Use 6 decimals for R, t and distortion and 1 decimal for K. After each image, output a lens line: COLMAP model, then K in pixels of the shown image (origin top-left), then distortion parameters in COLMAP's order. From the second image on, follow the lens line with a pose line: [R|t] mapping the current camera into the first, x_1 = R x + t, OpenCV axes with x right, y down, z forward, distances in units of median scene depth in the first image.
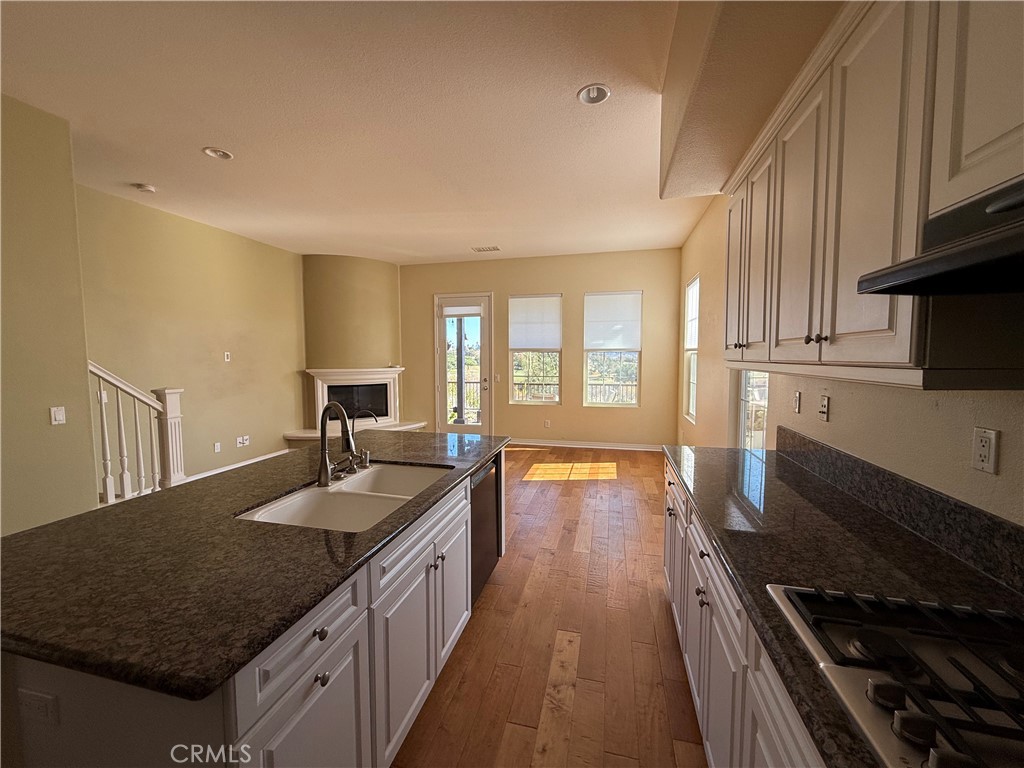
lens RADIAL K [[409.6, 0, 505.4], [0, 409.6, 378.3], [0, 0, 1]] dist [-0.002223, 0.000892]
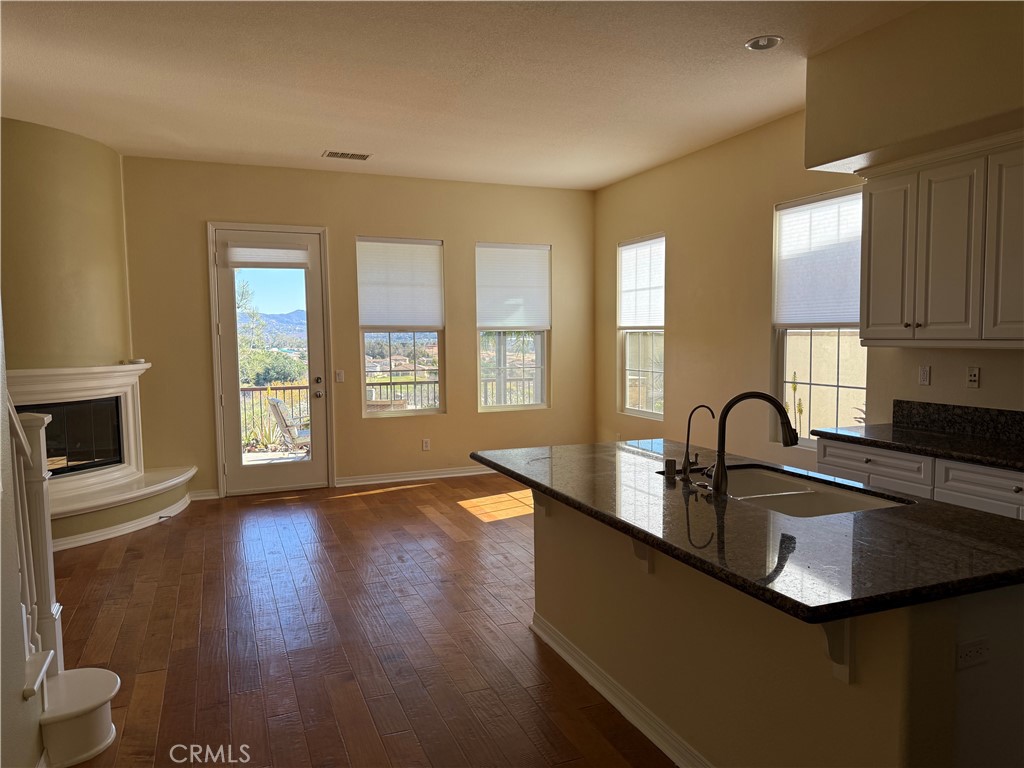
lens RADIAL K [[725.3, 0, 510.8], [0, 725.3, 391.5], [0, 0, 1]] dist [0.041233, -0.042190]
pose [[0.798304, -0.054132, 0.599817, -0.453051], [0.040874, 0.998526, 0.035716, -0.005433], [-0.600866, -0.003995, 0.799340, 0.021980]]
